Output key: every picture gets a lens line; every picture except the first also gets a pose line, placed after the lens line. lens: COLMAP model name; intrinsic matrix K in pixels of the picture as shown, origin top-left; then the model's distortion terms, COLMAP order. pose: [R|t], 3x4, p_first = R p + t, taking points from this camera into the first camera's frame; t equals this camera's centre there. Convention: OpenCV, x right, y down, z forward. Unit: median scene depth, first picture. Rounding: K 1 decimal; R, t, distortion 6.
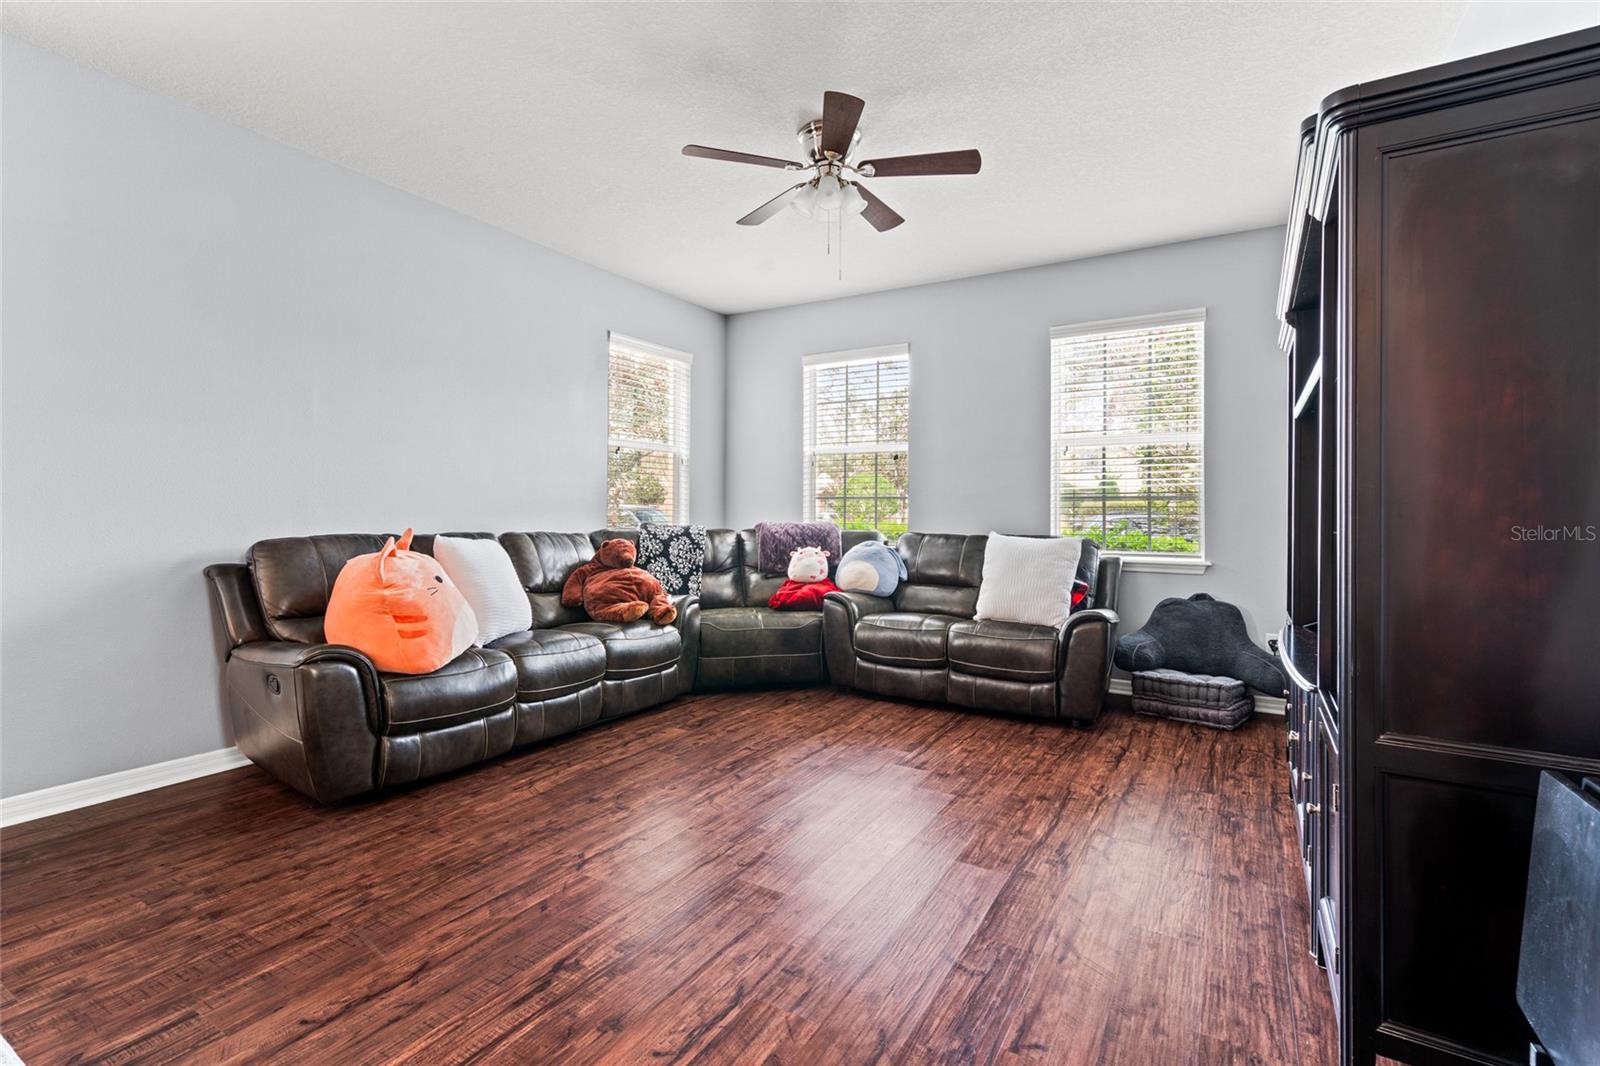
lens RADIAL K [[735.7, 0, 794.6], [0, 735.7, 506.3], [0, 0, 1]] dist [0.004129, 0.000991]
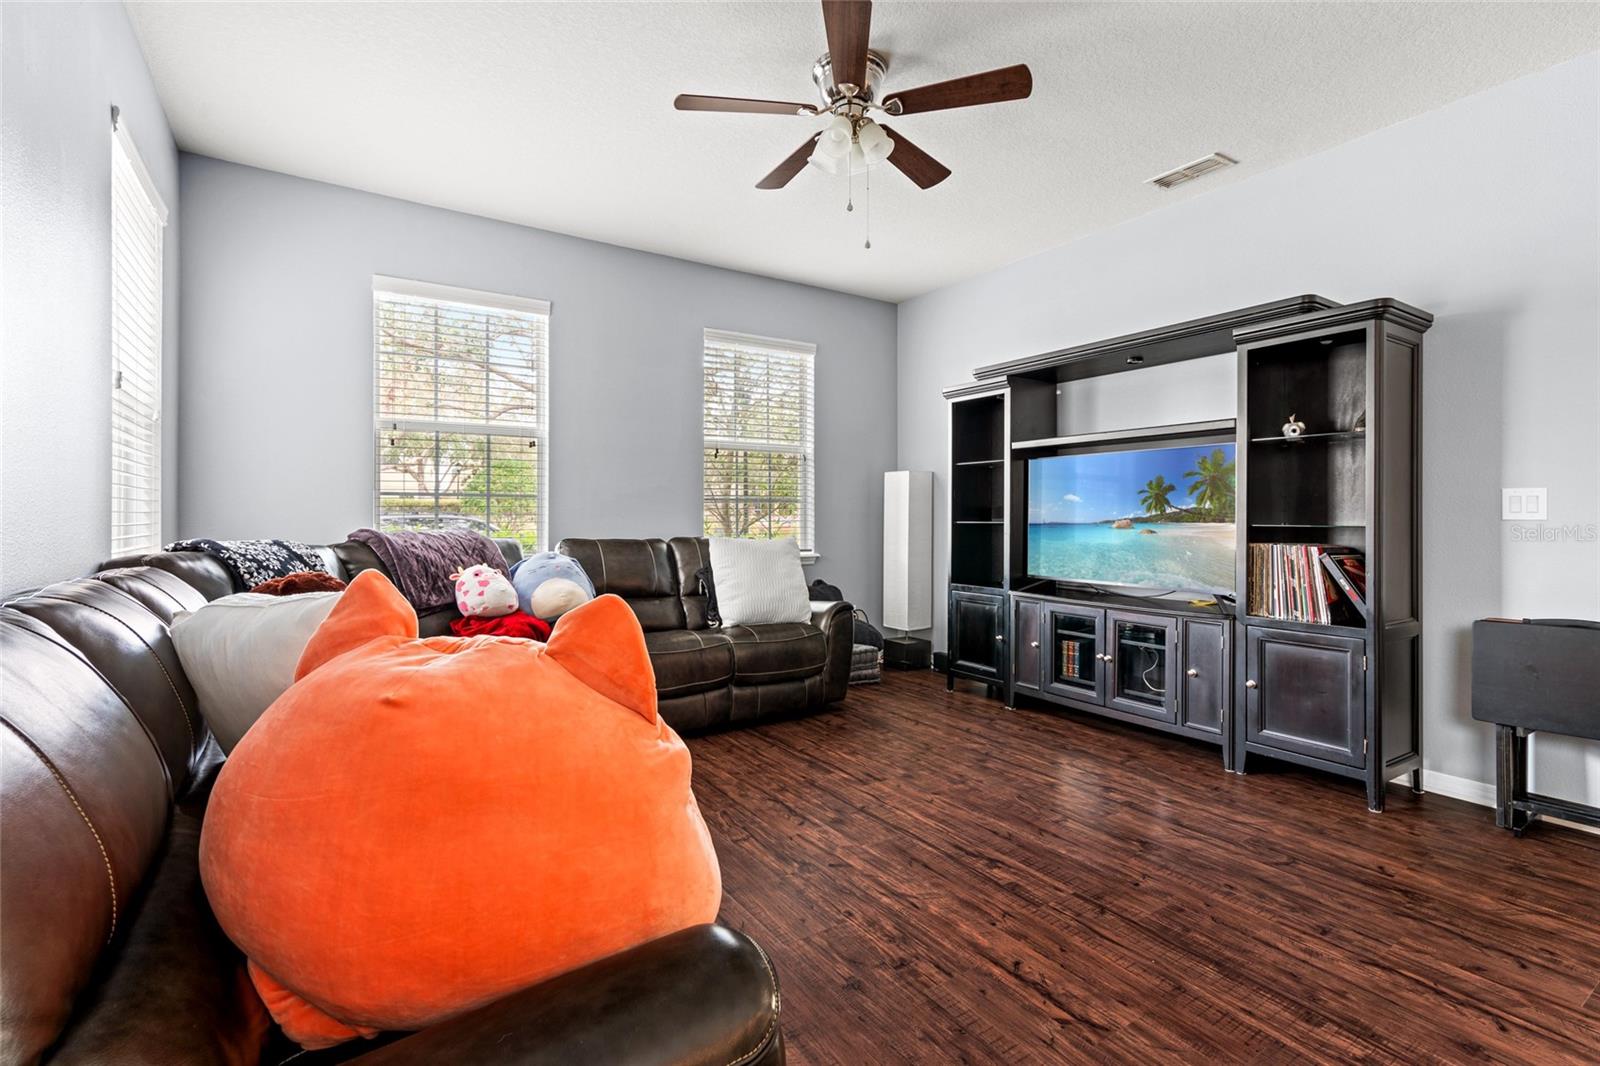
lens RADIAL K [[734.9, 0, 784.7], [0, 734.9, 511.9], [0, 0, 1]] dist [0.003702, 0.001462]
pose [[0.435553, -0.001642, 0.900162, -0.687240], [-0.004508, 0.999982, 0.004005, 0.001176], [-0.900152, -0.005803, 0.435538, 0.635451]]
